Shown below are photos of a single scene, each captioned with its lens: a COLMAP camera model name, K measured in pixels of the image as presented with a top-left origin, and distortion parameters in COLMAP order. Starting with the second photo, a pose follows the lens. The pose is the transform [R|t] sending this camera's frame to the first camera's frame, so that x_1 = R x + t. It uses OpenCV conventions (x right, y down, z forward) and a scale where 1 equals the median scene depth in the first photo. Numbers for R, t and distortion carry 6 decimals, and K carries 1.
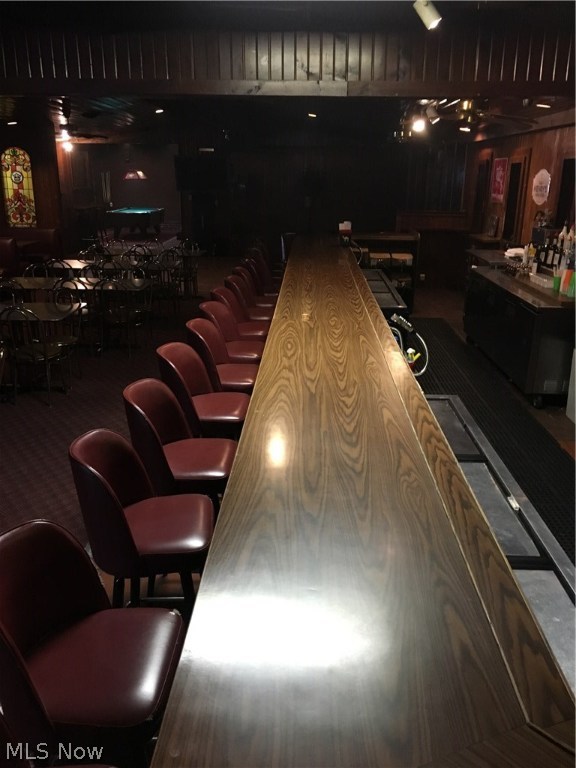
lens RADIAL K [[652.1, 0, 286.7], [0, 652.1, 371.8], [0, 0, 1]] dist [0.071473, -0.103766]
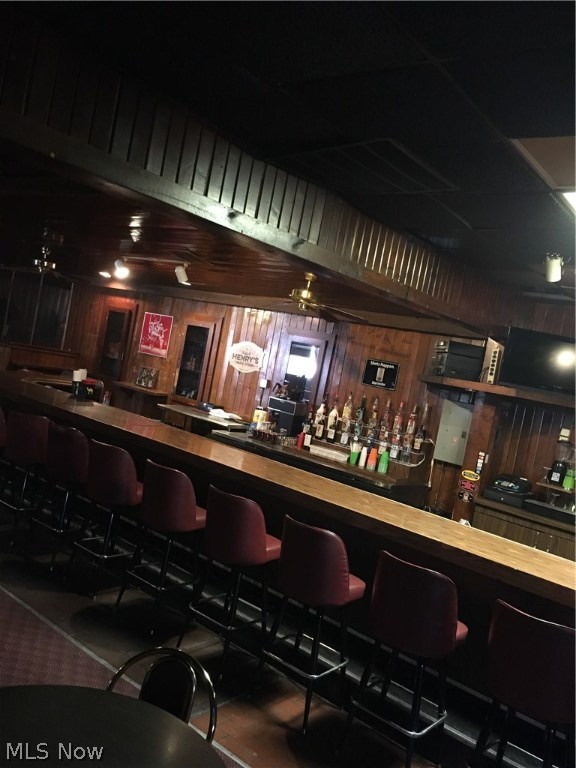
lens RADIAL K [[652.1, 0, 286.7], [0, 652.1, 371.8], [0, 0, 1]] dist [0.071473, -0.103766]
pose [[0.574765, 0.079838, 0.814415, -0.375335], [0.055612, 0.989118, -0.136212, -0.082819], [-0.816427, 0.123582, 0.564070, 0.264620]]
